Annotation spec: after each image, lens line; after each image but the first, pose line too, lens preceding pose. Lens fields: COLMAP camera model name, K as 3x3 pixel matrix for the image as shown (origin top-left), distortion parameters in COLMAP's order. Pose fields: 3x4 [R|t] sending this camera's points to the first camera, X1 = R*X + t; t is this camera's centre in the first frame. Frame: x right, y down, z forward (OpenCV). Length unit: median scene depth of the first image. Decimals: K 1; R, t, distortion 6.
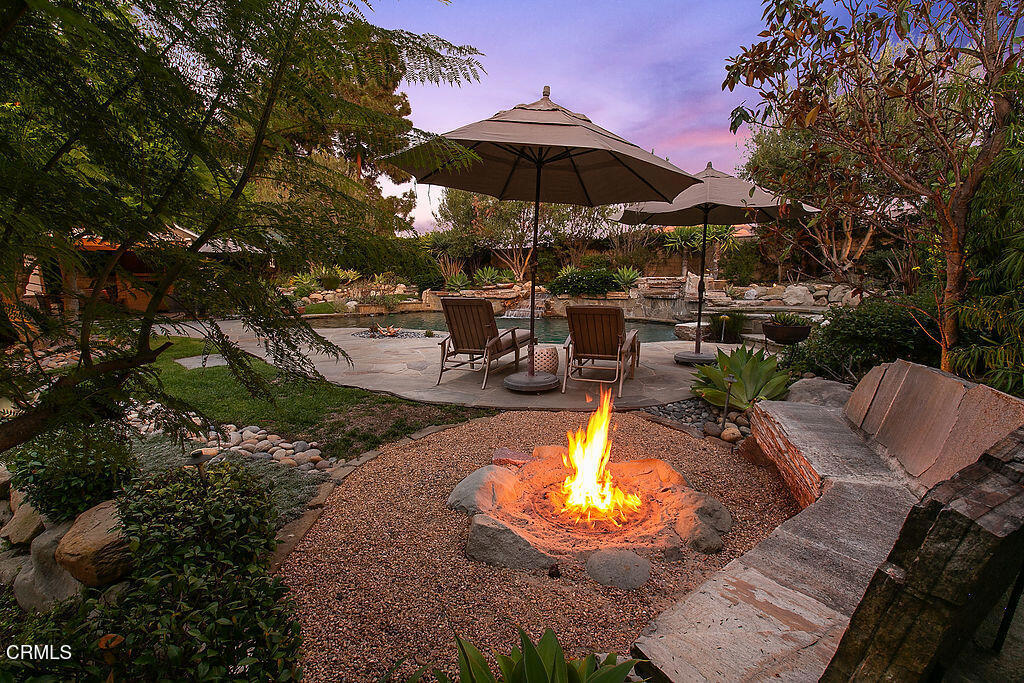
lens RADIAL K [[459.5, 0, 512.0], [0, 459.5, 341.5], [0, 0, 1]] dist [-0.004000, -0.000139]
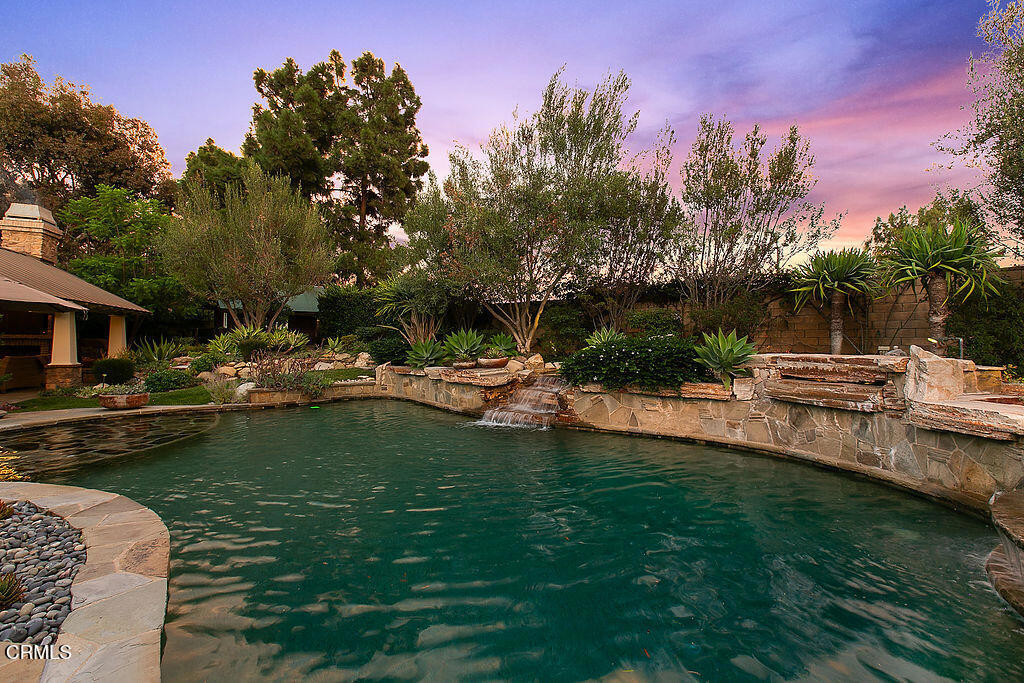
lens RADIAL K [[459.5, 0, 512.0], [0, 459.5, 341.5], [0, 0, 1]] dist [-0.004000, -0.000139]
pose [[0.994424, 0.010250, -0.104958, 0.068442], [-0.024372, 0.990658, -0.134171, -0.069421], [0.102603, 0.135981, 0.985384, 0.427440]]
